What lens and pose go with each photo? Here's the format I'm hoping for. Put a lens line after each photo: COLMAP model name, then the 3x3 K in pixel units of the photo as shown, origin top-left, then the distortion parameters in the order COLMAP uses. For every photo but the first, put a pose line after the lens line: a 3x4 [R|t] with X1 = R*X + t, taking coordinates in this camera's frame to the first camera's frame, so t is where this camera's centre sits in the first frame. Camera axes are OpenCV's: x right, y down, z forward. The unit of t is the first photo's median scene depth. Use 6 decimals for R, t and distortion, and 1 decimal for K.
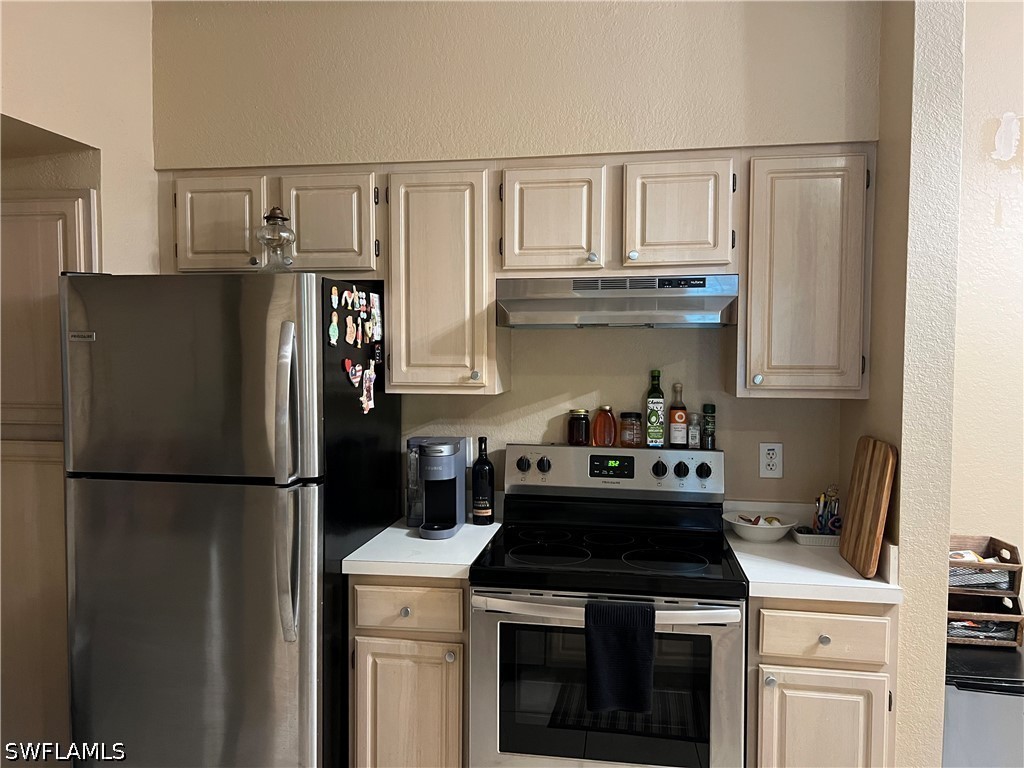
lens RADIAL K [[764.2, 0, 507.0], [0, 764.2, 382.8], [0, 0, 1]] dist [0.079652, -0.095110]
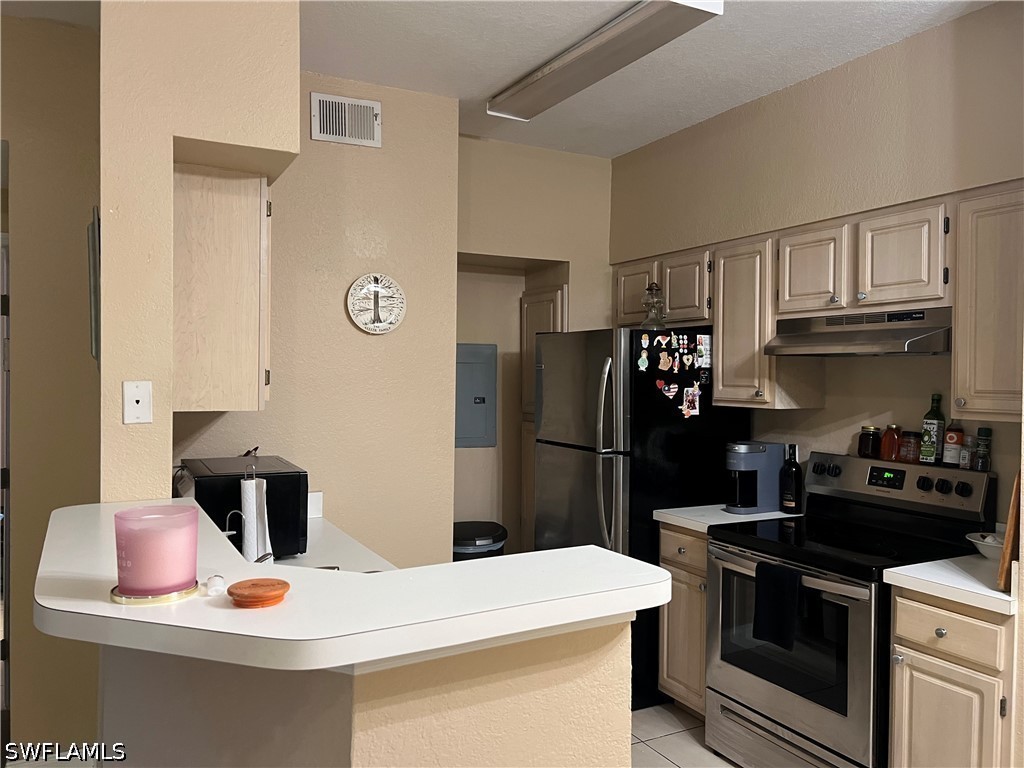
lens RADIAL K [[764.2, 0, 507.0], [0, 764.2, 382.8], [0, 0, 1]] dist [0.079652, -0.095110]
pose [[0.609216, 0.011801, -0.792916, 0.759044], [-0.040826, 0.999030, -0.016499, 0.011534], [0.791953, 0.042423, 0.609107, -0.164289]]
